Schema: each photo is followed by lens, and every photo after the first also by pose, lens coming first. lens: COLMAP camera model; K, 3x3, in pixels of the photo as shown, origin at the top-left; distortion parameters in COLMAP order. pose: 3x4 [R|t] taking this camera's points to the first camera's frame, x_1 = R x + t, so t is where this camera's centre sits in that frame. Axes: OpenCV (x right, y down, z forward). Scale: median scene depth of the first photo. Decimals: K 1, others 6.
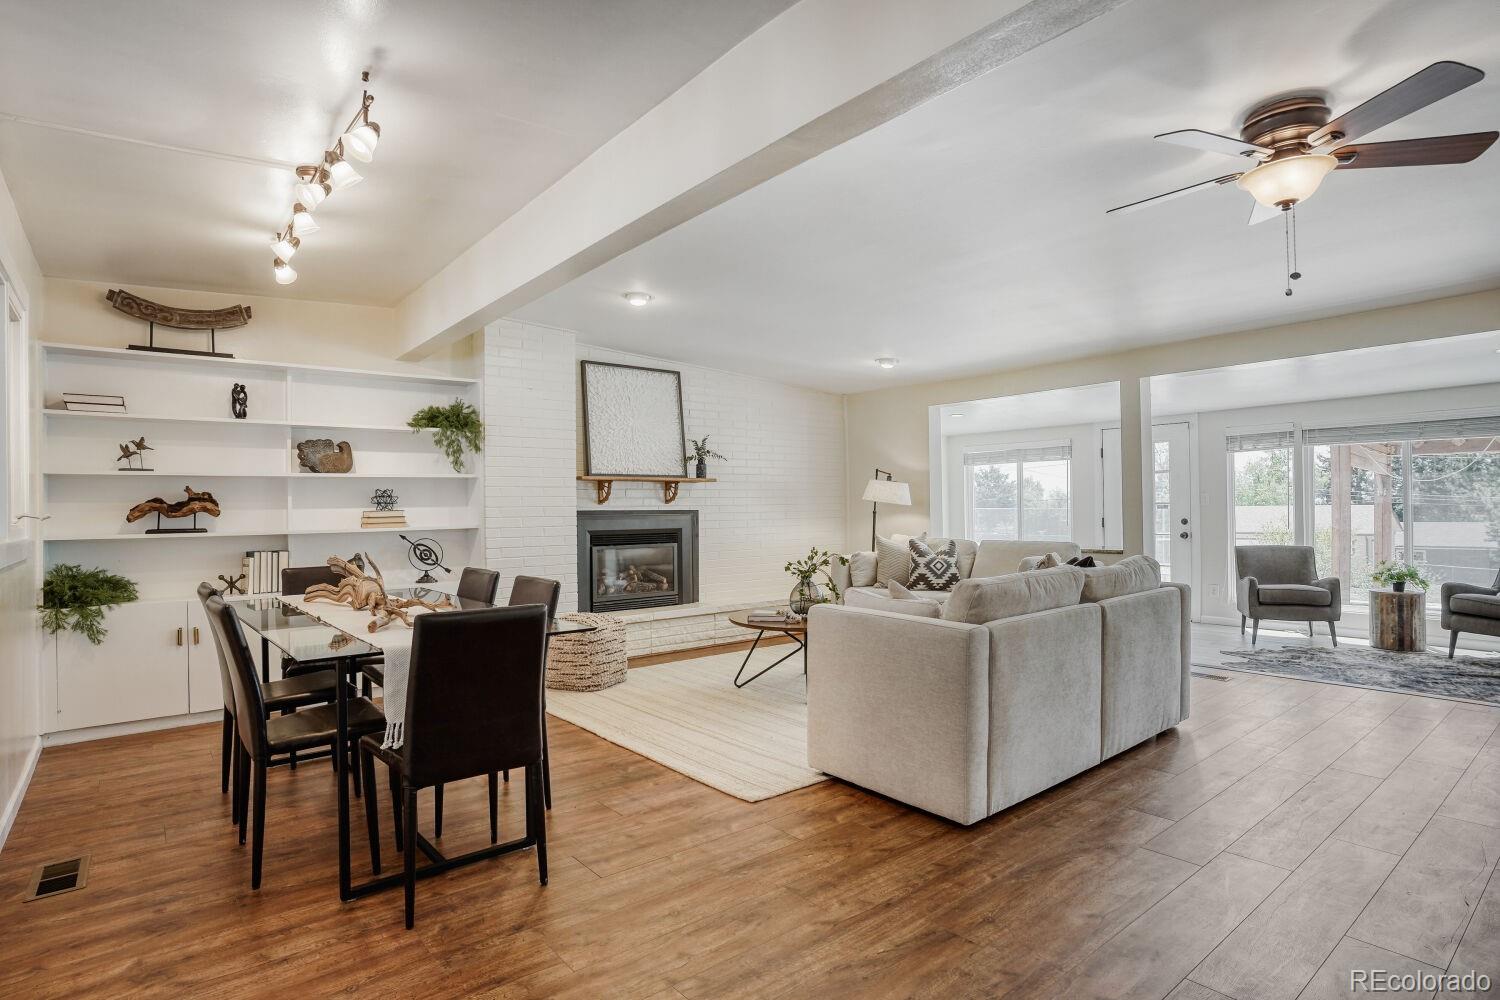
lens RADIAL K [[790.4, 0, 754.9], [0, 790.4, 500.6], [0, 0, 1]] dist [-0.078050, 0.045877]
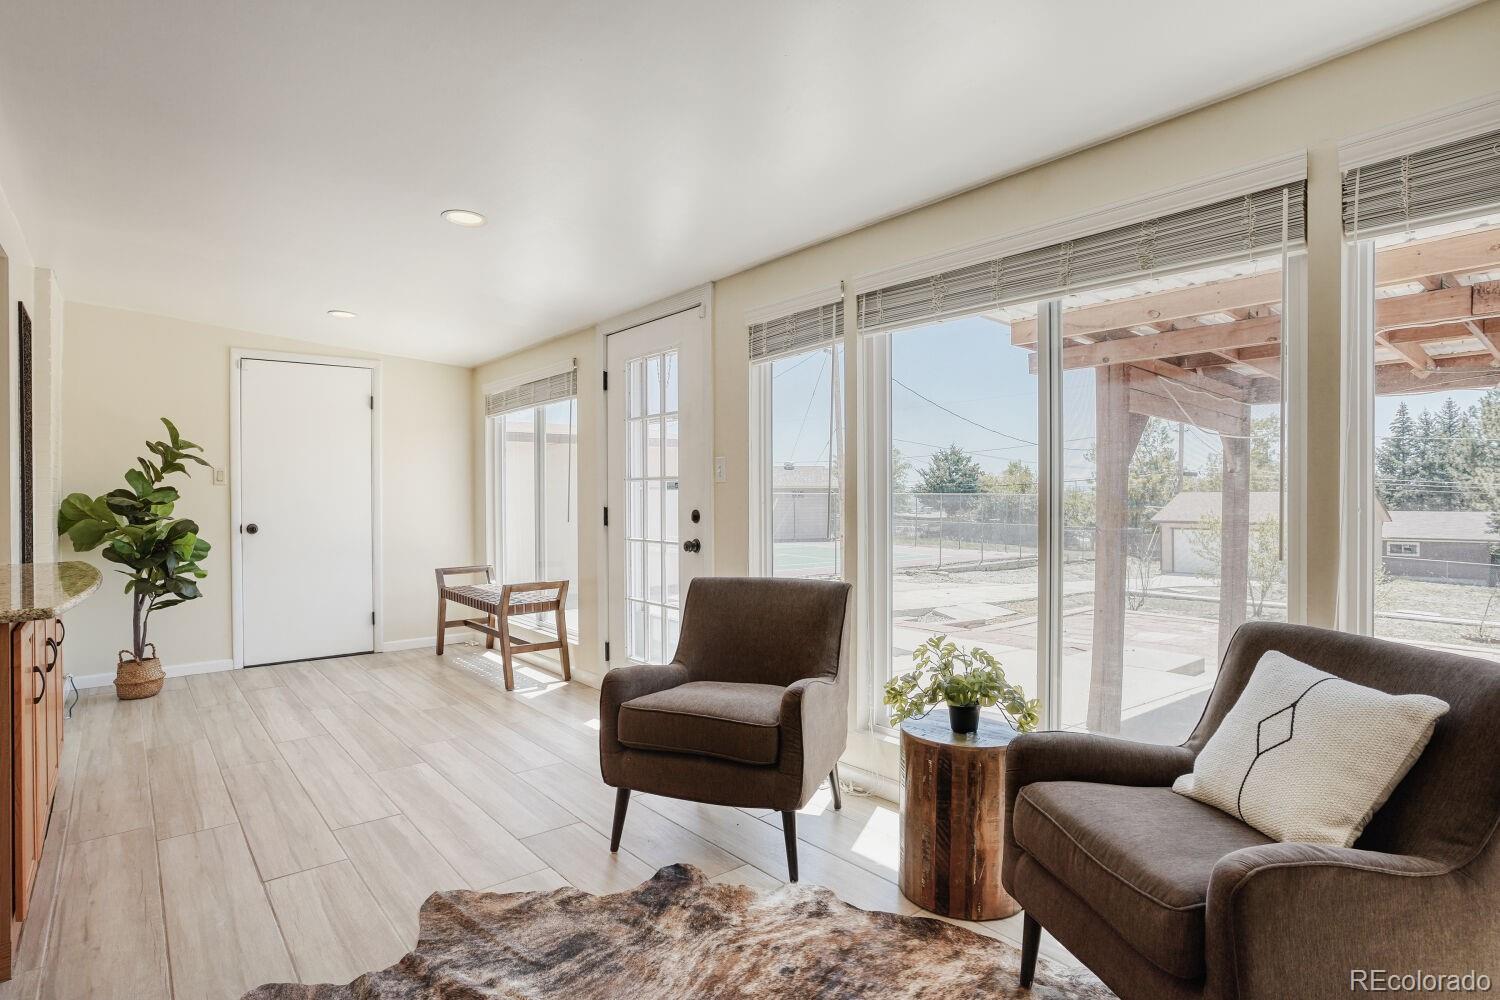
lens RADIAL K [[790.4, 0, 754.9], [0, 790.4, 500.6], [0, 0, 1]] dist [-0.078050, 0.045877]
pose [[0.999923, 0.004129, -0.011684, 0.515200], [-0.003905, 0.999810, 0.019097, 0.006923], [0.011761, -0.019050, 0.999749, 0.447343]]
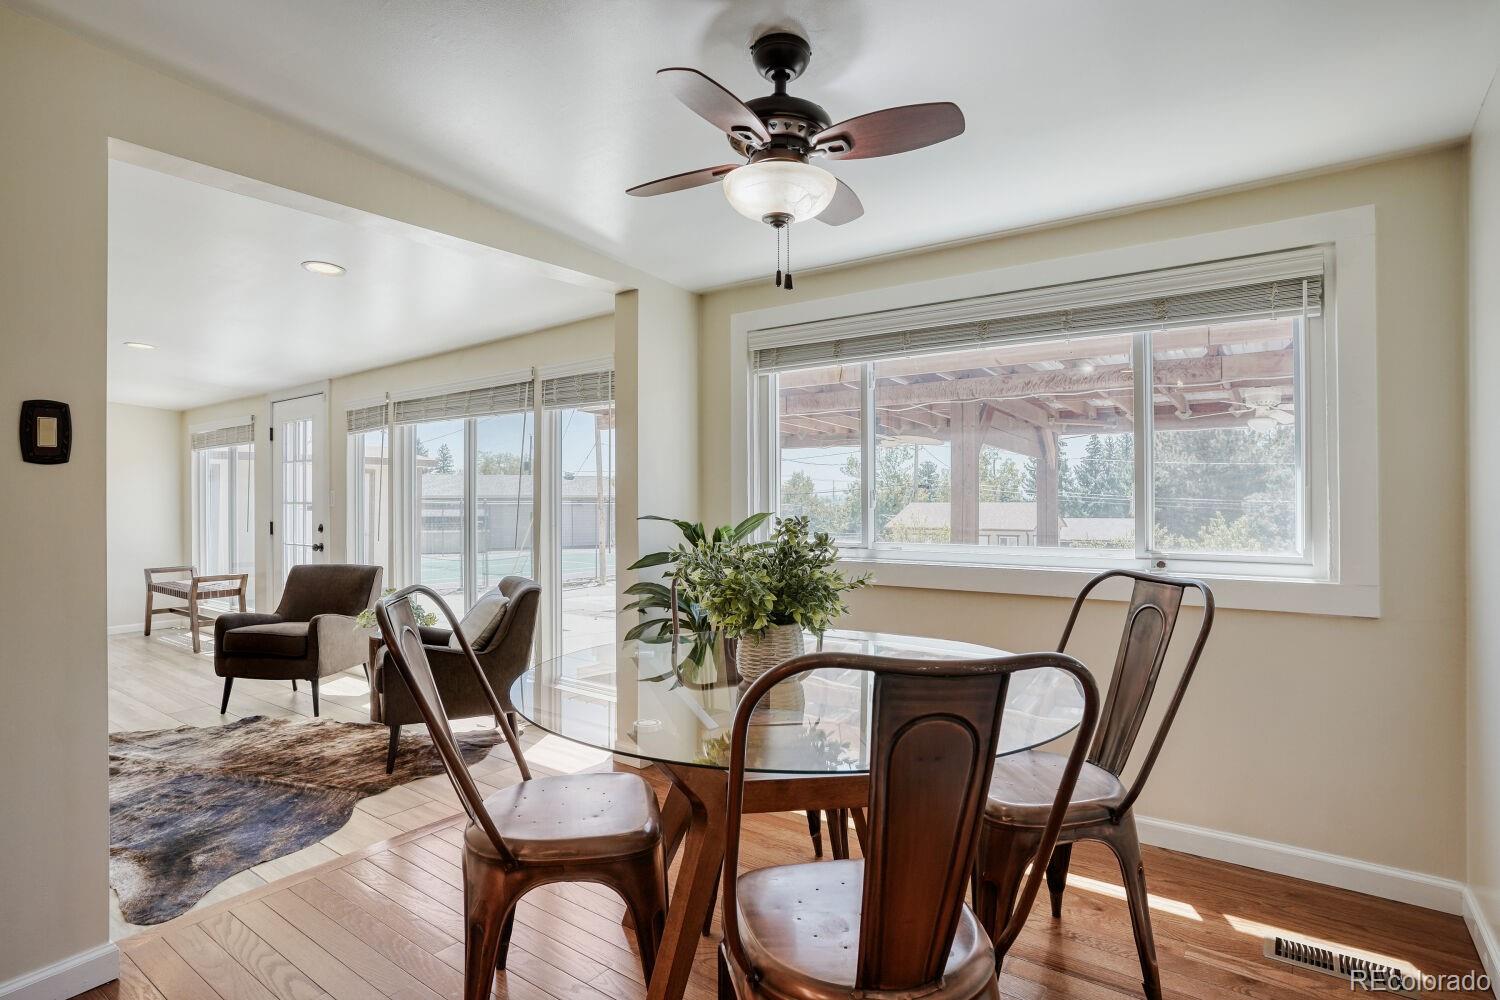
lens RADIAL K [[790.4, 0, 754.9], [0, 790.4, 500.6], [0, 0, 1]] dist [-0.078050, 0.045877]
pose [[0.974009, 0.007039, 0.226398, 0.680740], [-0.009195, 0.999922, 0.008468, -0.007950], [-0.226321, -0.010330, 0.973998, 0.166766]]
